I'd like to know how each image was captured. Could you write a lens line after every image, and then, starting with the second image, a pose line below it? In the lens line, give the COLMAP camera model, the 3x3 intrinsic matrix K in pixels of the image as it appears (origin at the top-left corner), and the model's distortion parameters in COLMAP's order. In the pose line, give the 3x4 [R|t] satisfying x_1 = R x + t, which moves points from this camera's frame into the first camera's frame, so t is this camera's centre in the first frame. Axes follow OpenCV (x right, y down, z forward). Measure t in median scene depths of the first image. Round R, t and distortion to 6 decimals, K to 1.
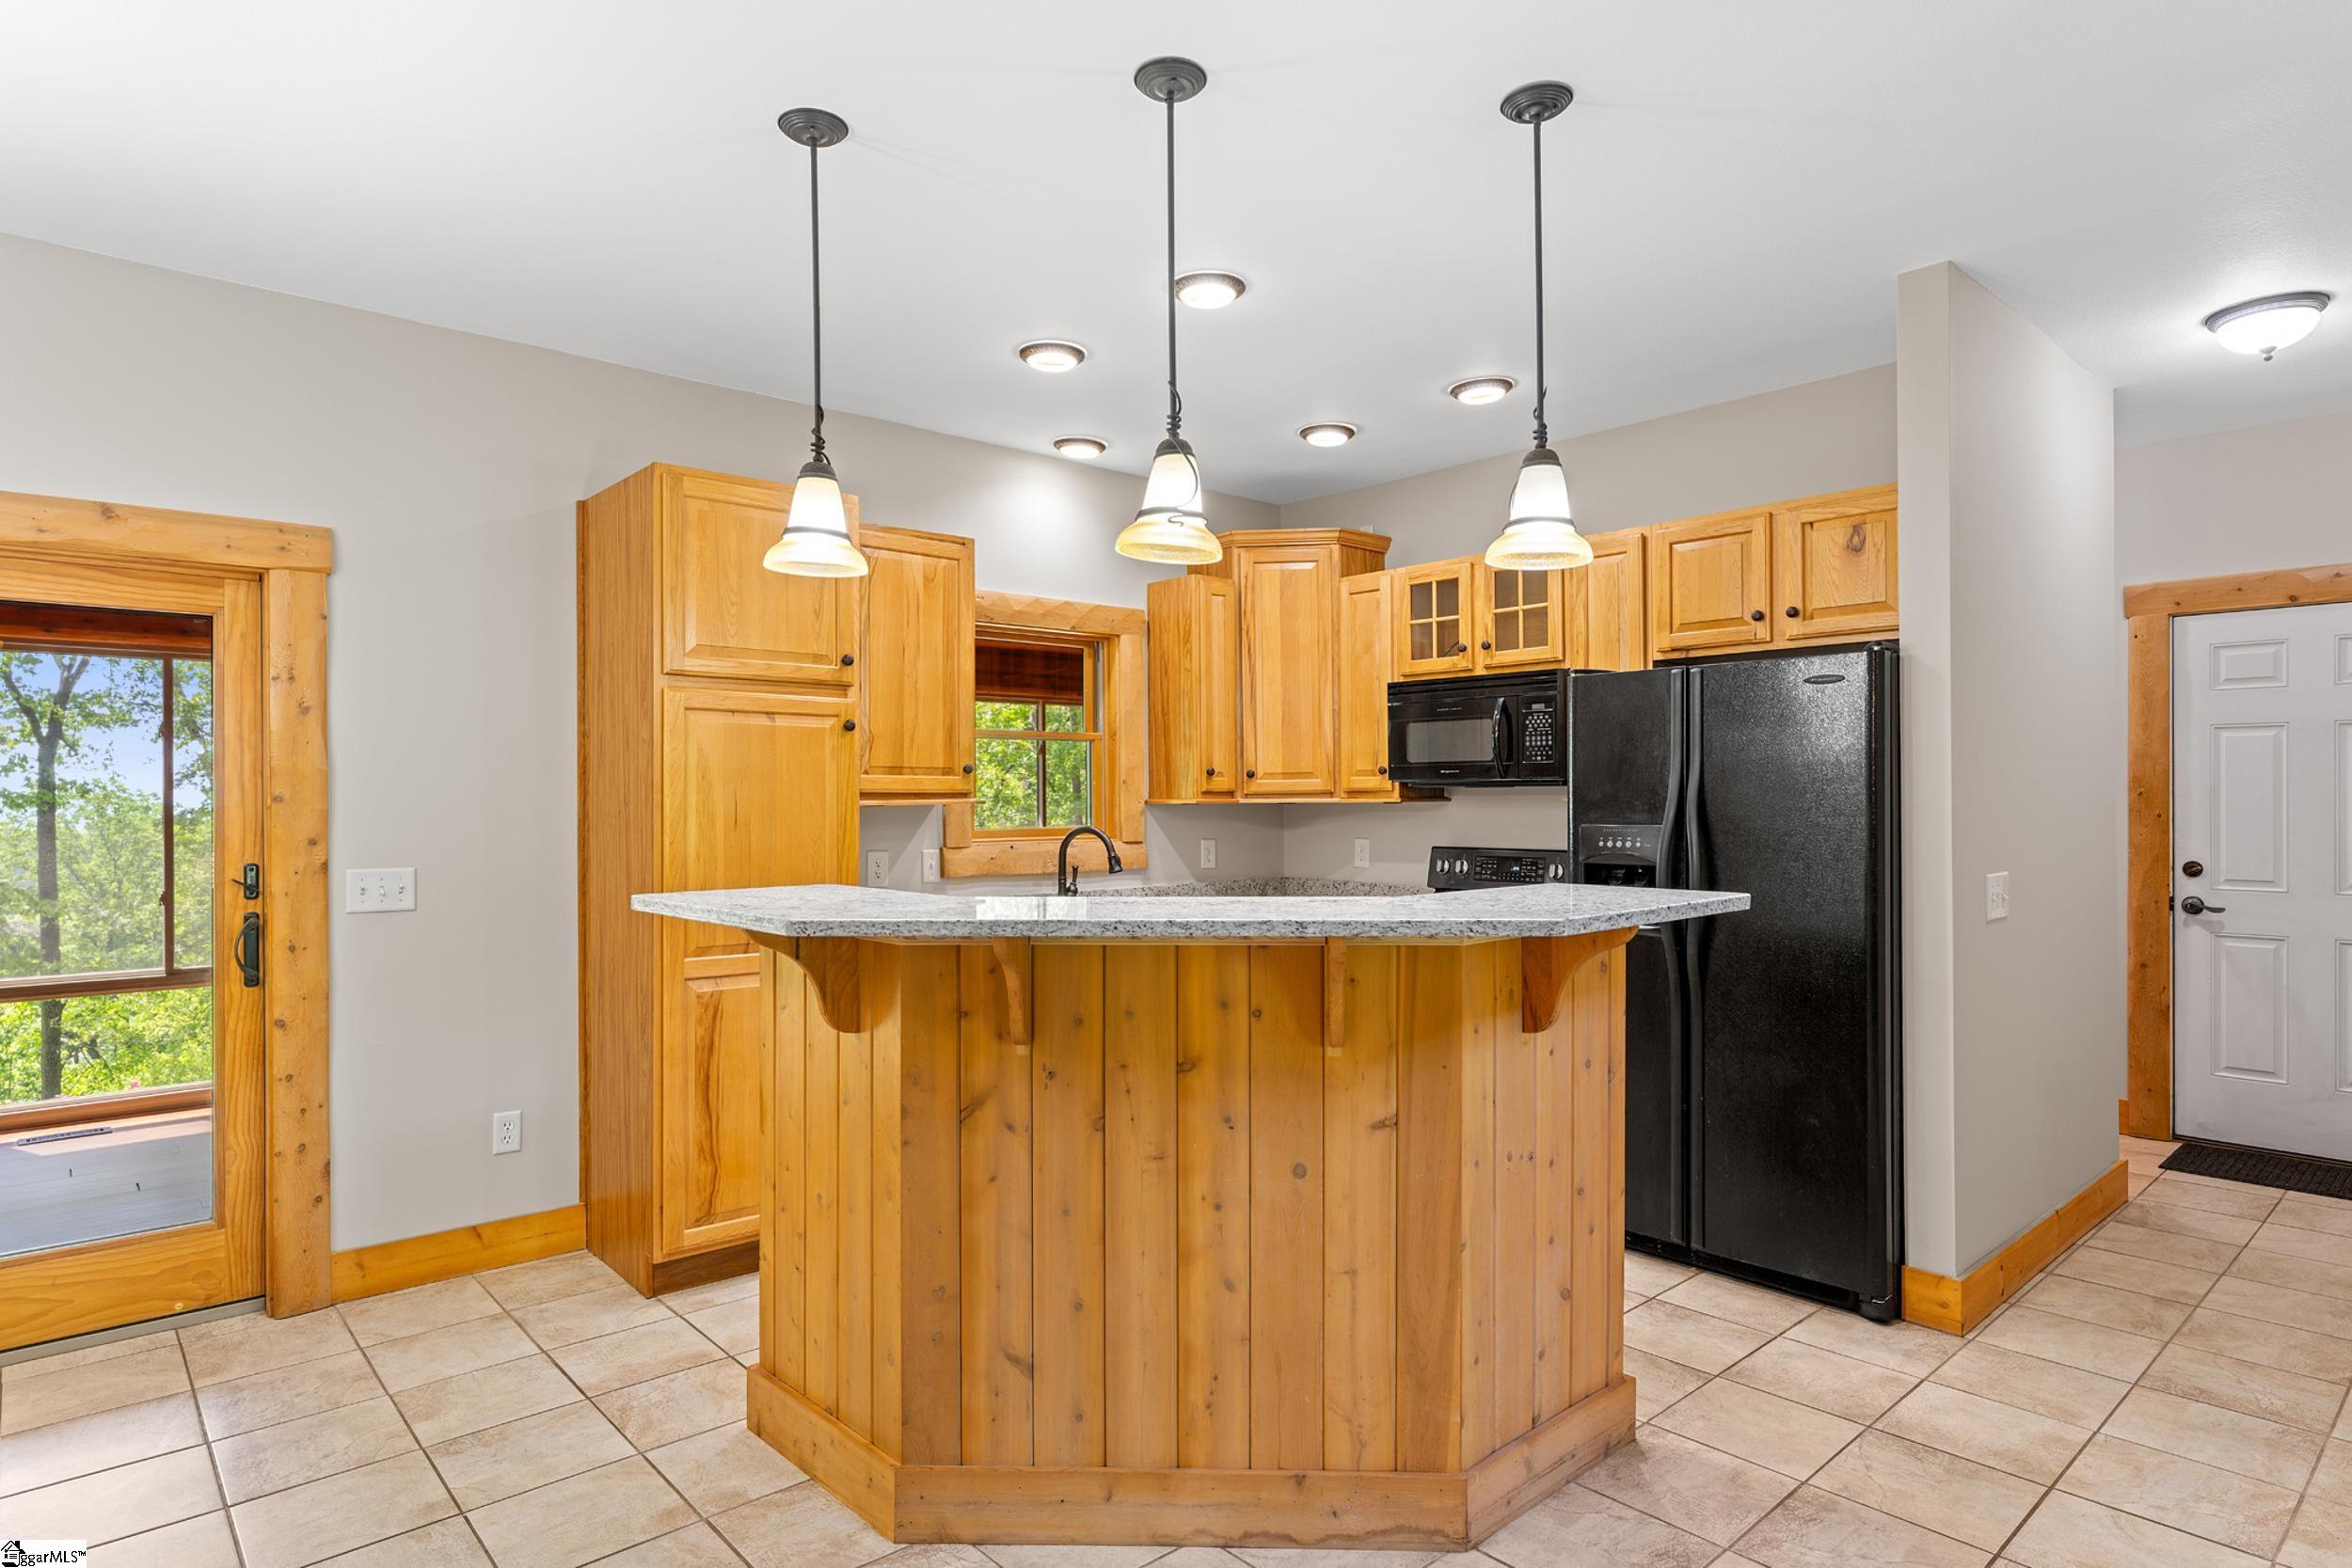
lens RADIAL K [[1279.2, 0, 1167.7], [0, 1279.2, 802.6], [0, 0, 1]] dist [0.000134, 0.000655]
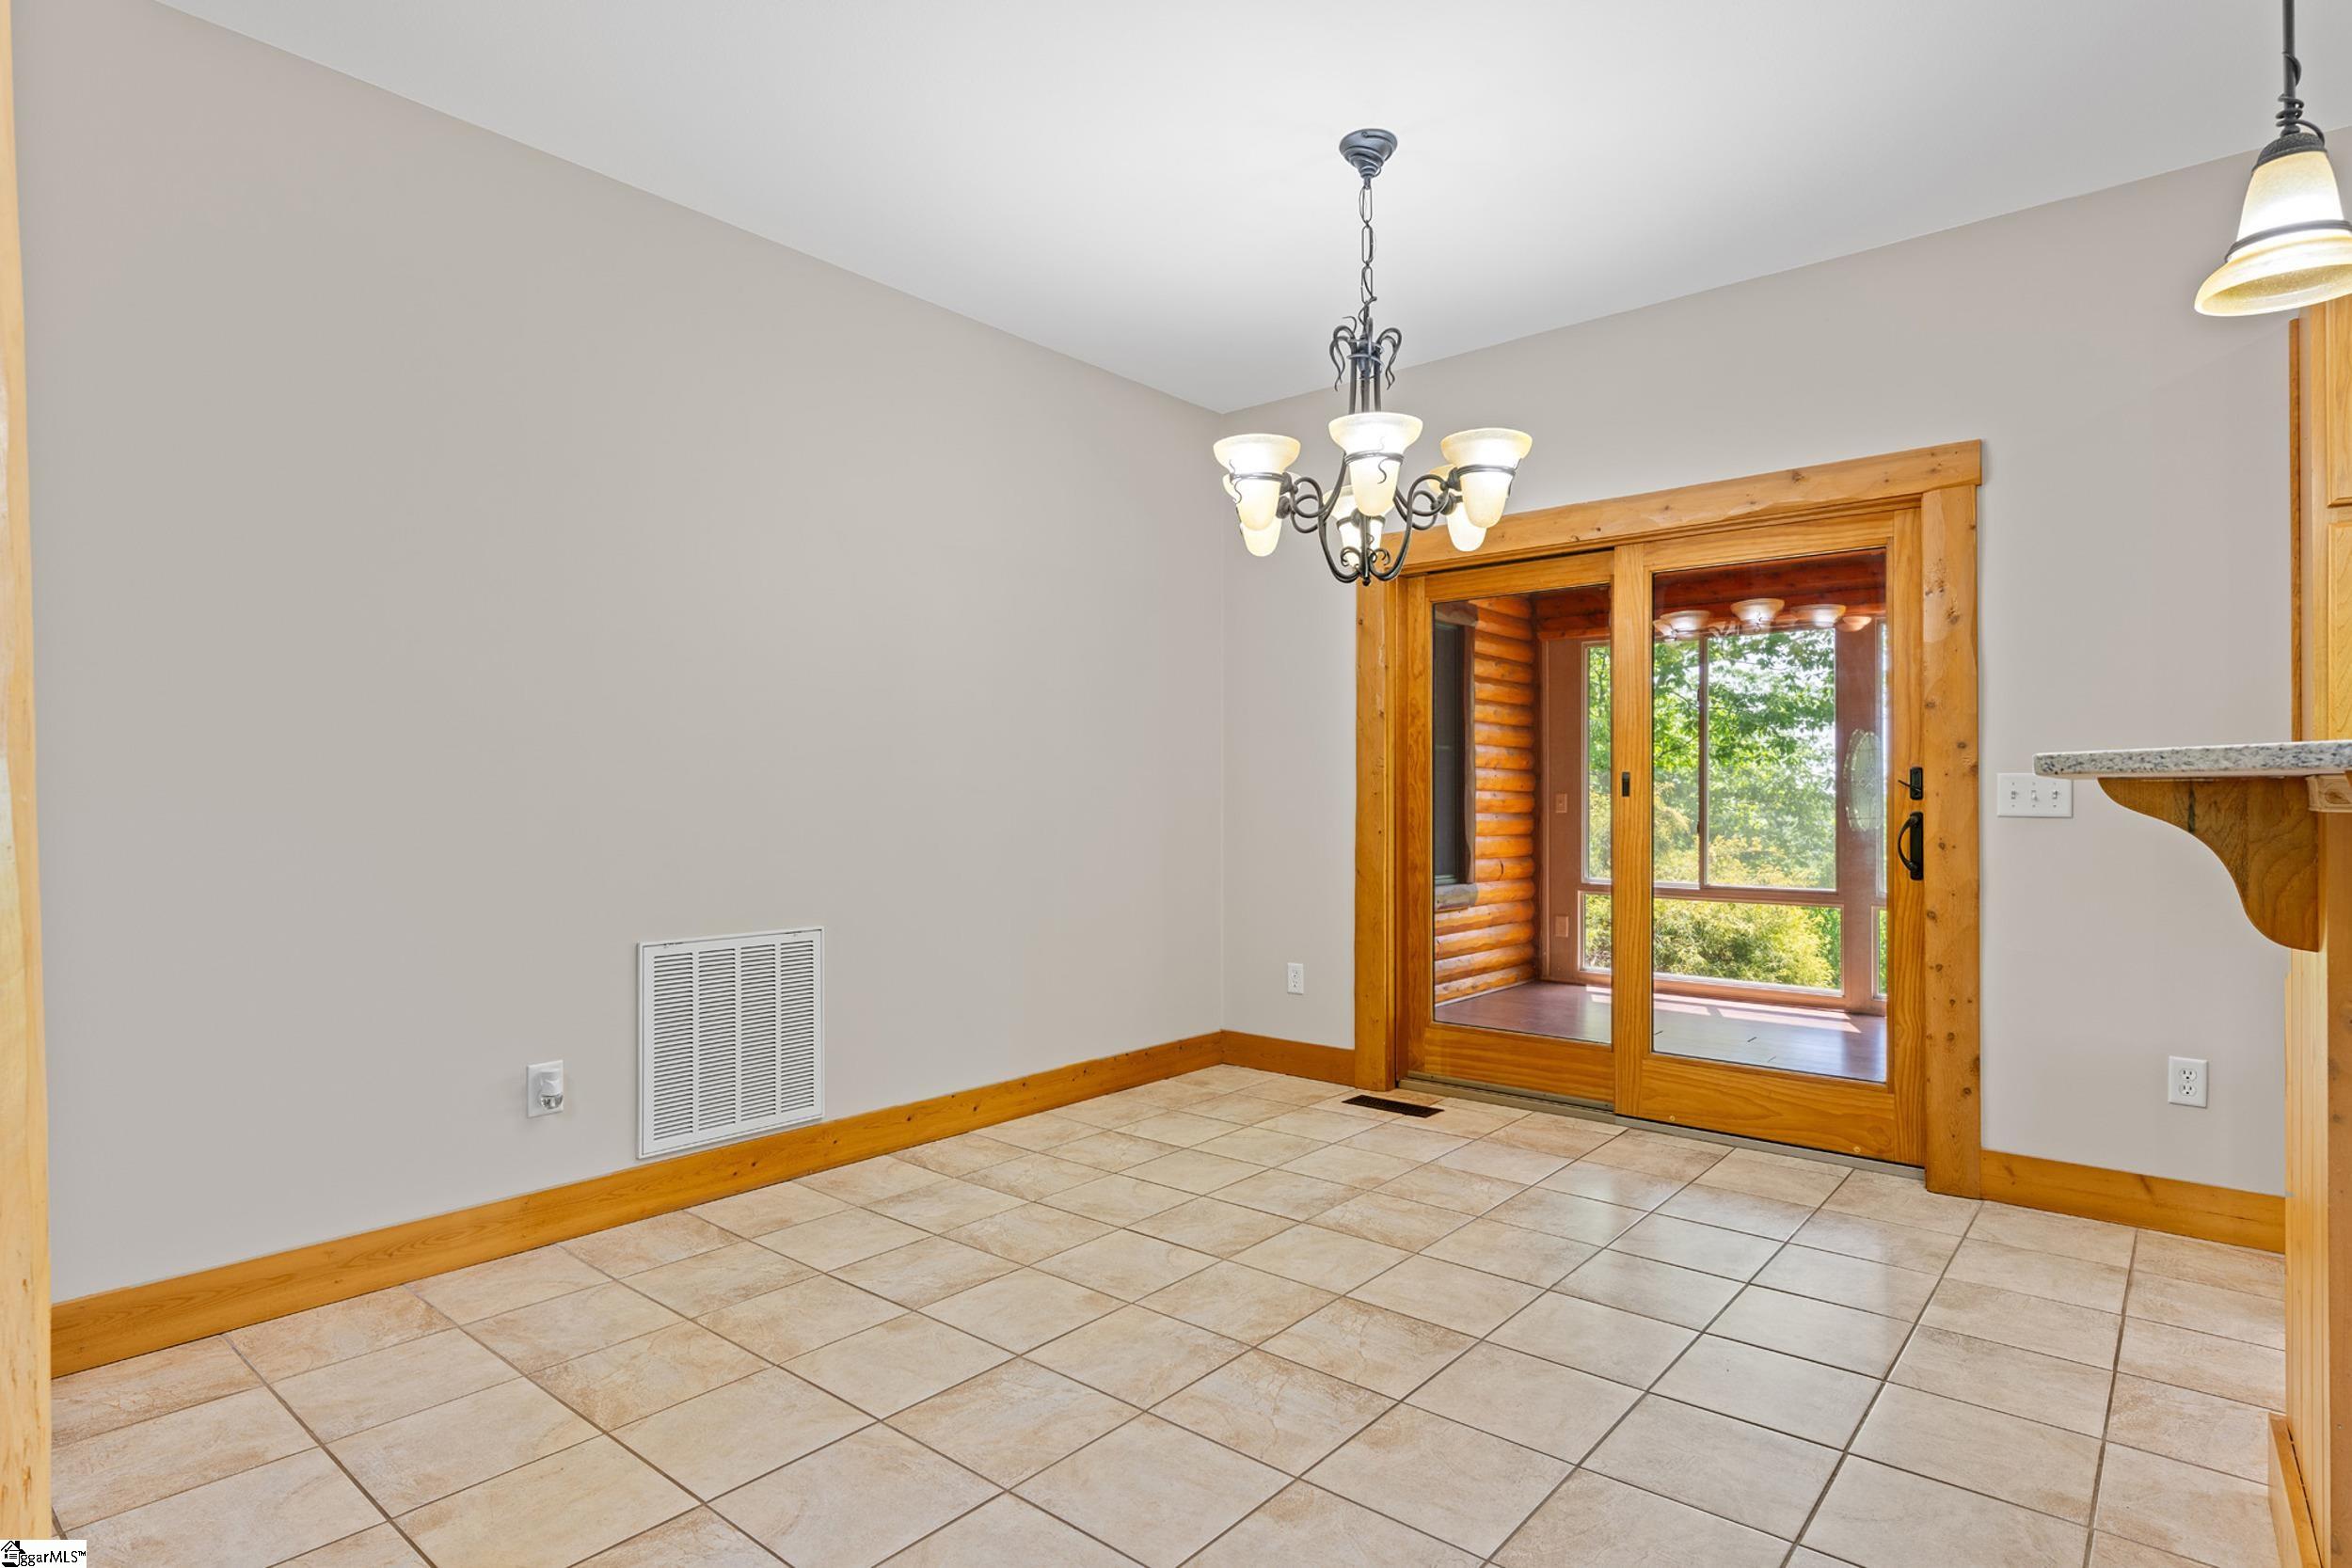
lens RADIAL K [[1225.0, 0, 1180.1], [0, 1225.0, 781.1], [0, 0, 1]] dist [0.001355, -0.000186]
pose [[0.145786, -0.008089, -0.989283, 0.219610], [-0.003550, 0.999956, -0.008700, 0.069209], [0.989310, 0.004780, 0.145750, 0.220978]]
